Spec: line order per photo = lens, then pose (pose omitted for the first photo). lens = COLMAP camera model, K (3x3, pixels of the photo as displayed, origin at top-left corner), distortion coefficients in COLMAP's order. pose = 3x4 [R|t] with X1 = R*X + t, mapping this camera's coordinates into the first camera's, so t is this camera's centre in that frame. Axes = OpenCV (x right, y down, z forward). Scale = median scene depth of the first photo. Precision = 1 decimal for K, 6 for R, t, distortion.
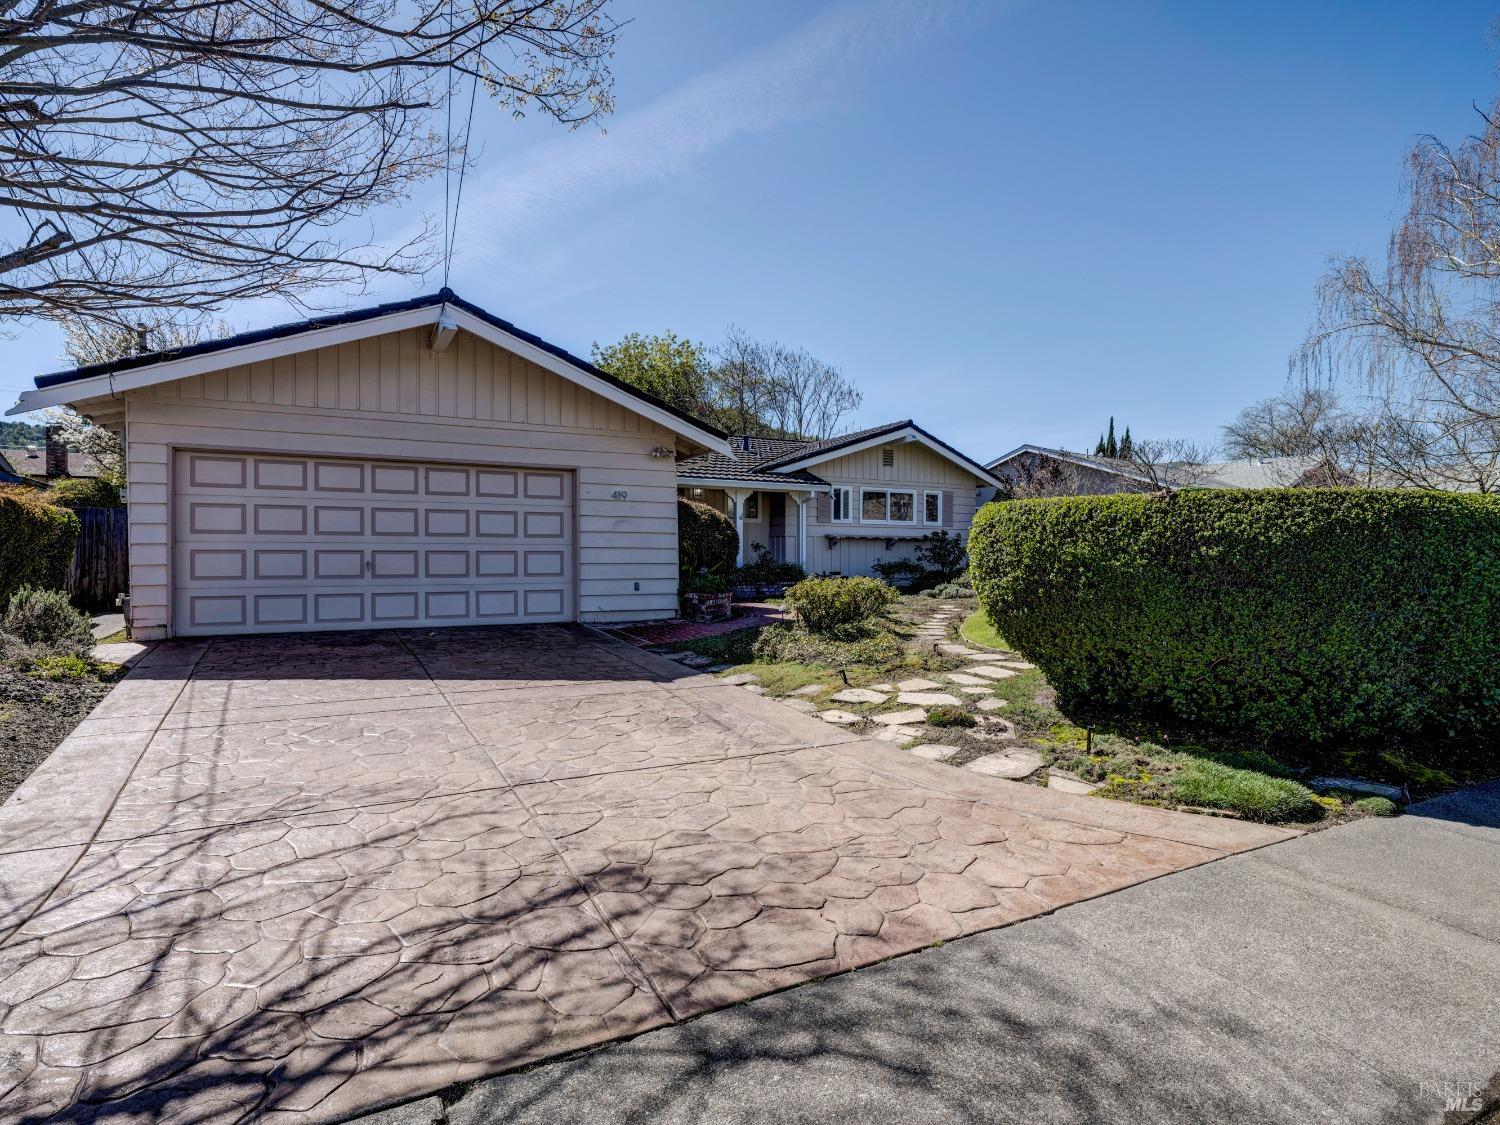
lens RADIAL K [[802.2, 0, 746.5], [0, 802.2, 560.2], [0, 0, 1]] dist [0.006955, -0.008342]
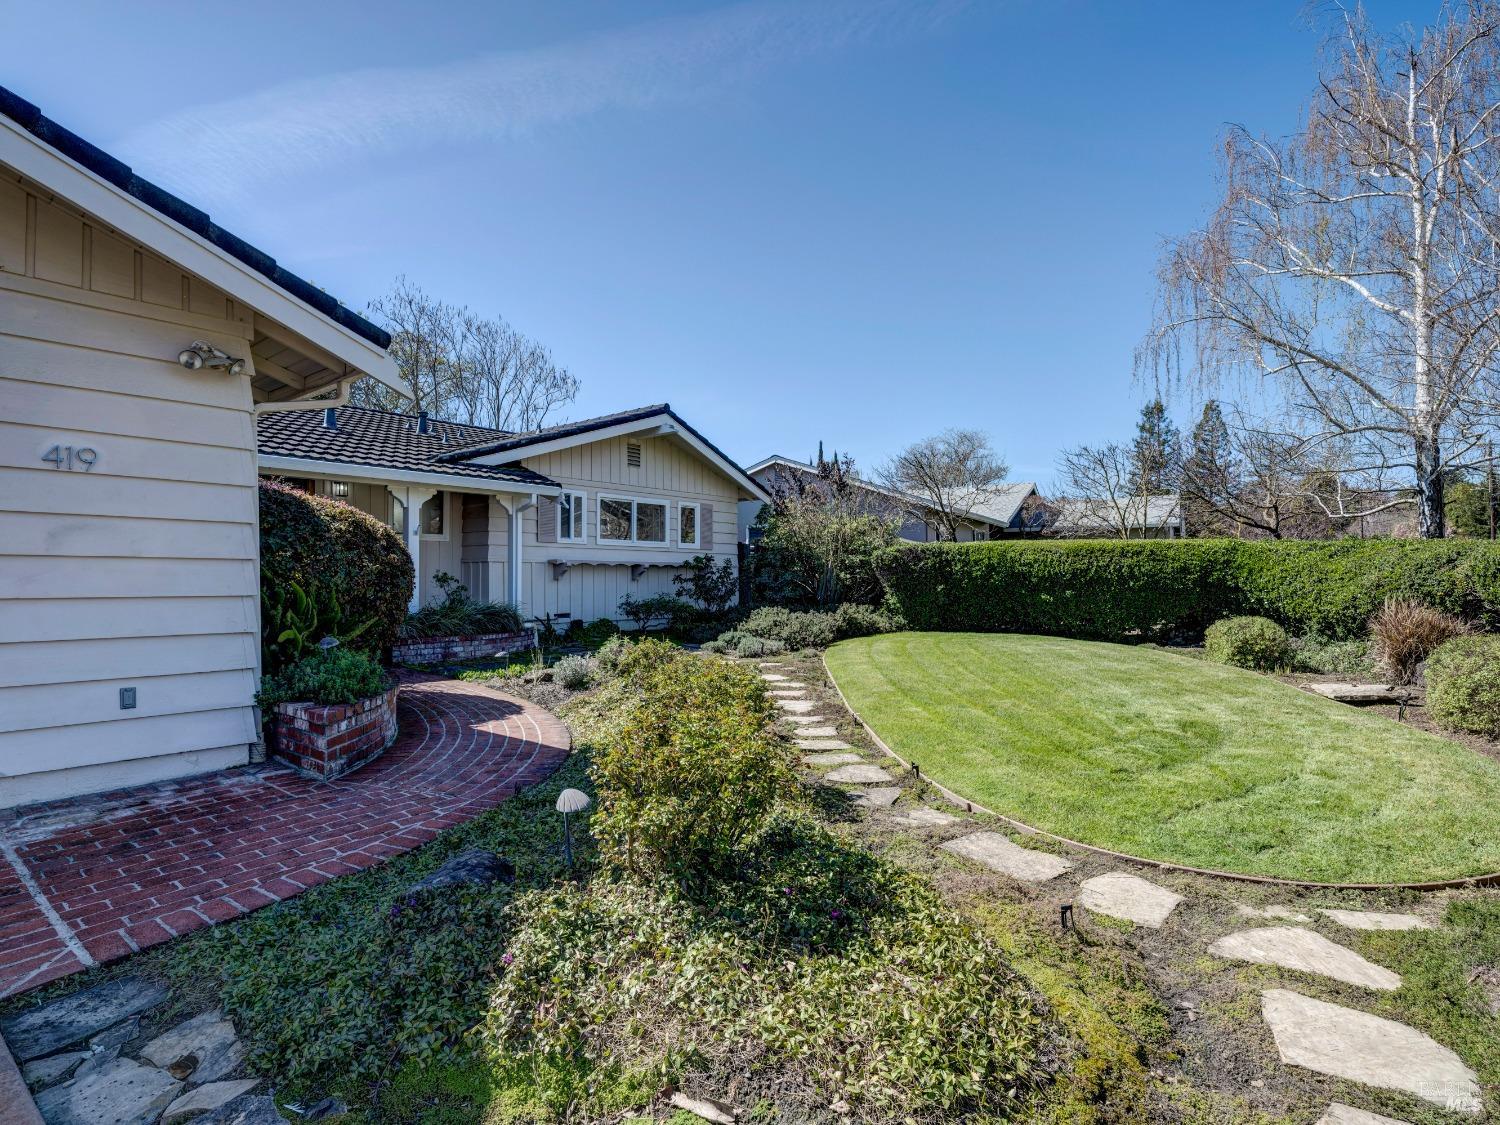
lens RADIAL K [[802.2, 0, 747.4], [0, 802.2, 553.7], [0, 0, 1]] dist [0.006955, -0.008342]
pose [[0.924894, 0.008198, 0.380137, -0.008037], [0.005529, 0.999372, -0.035005, -0.017733], [-0.380185, 0.034477, 0.924268, 0.446472]]
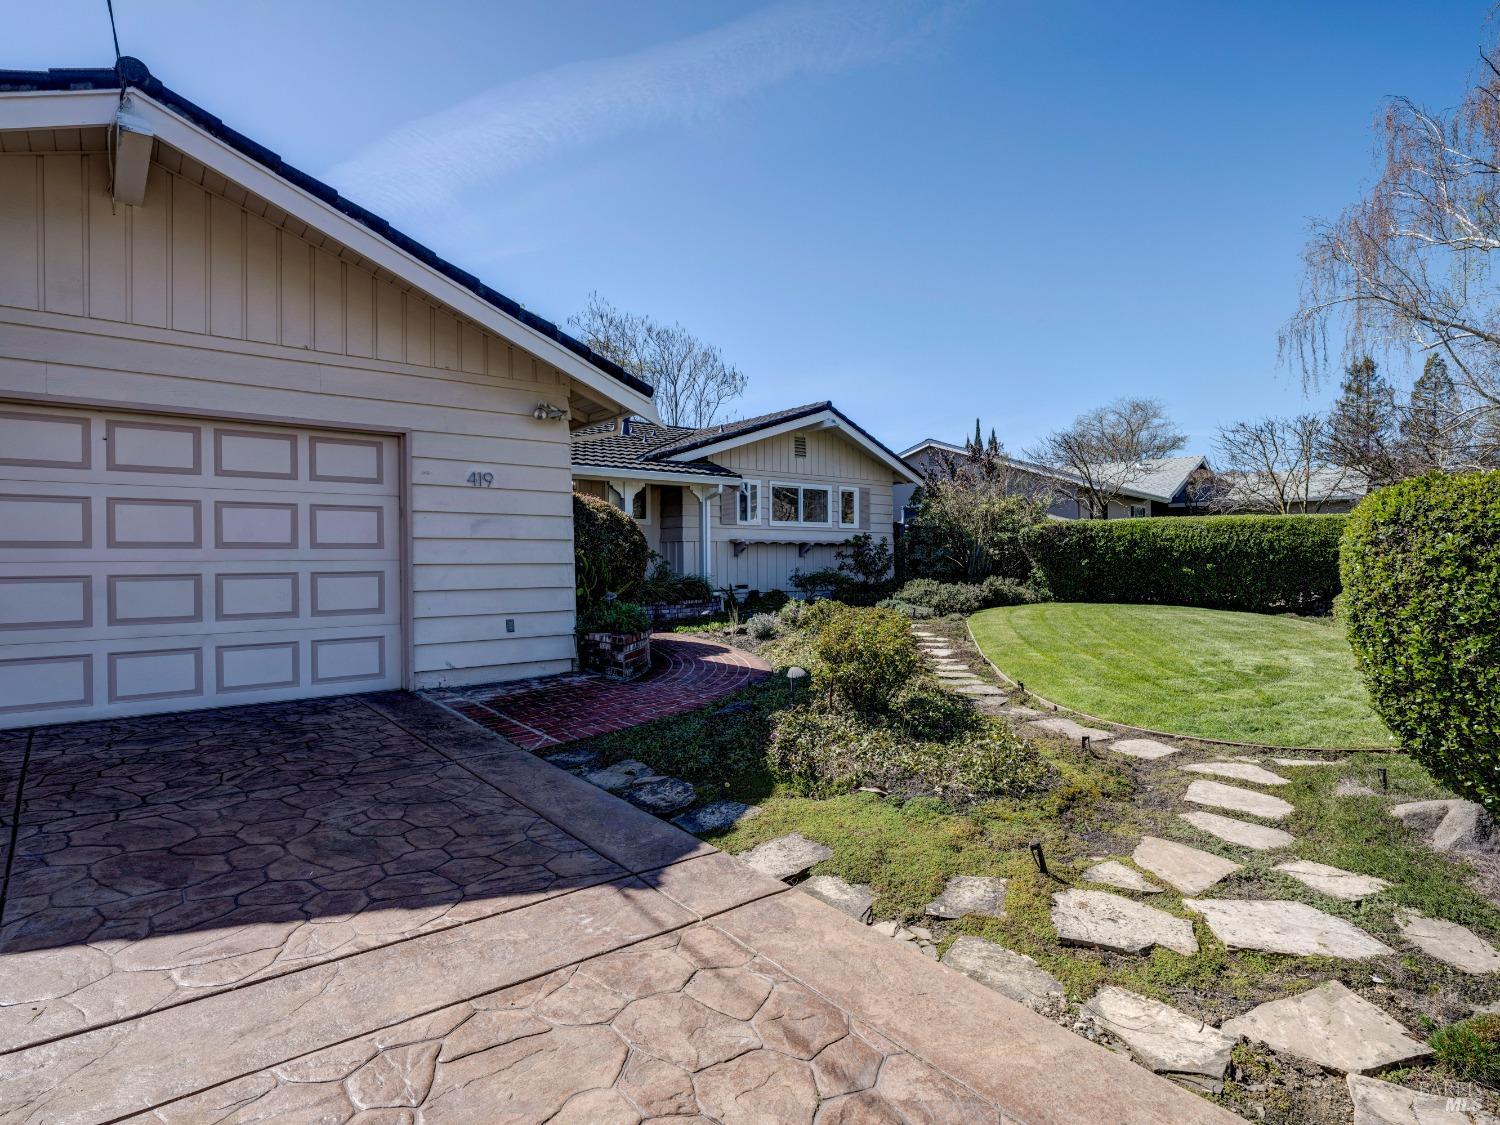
lens RADIAL K [[802.2, 0, 744.6], [0, 802.2, 565.6], [0, 0, 1]] dist [0.006955, -0.008342]
pose [[0.981278, -0.009756, 0.192351, -0.065330], [0.009086, 0.999949, 0.004370, -0.012559], [-0.192384, -0.002540, 0.981316, 0.297263]]
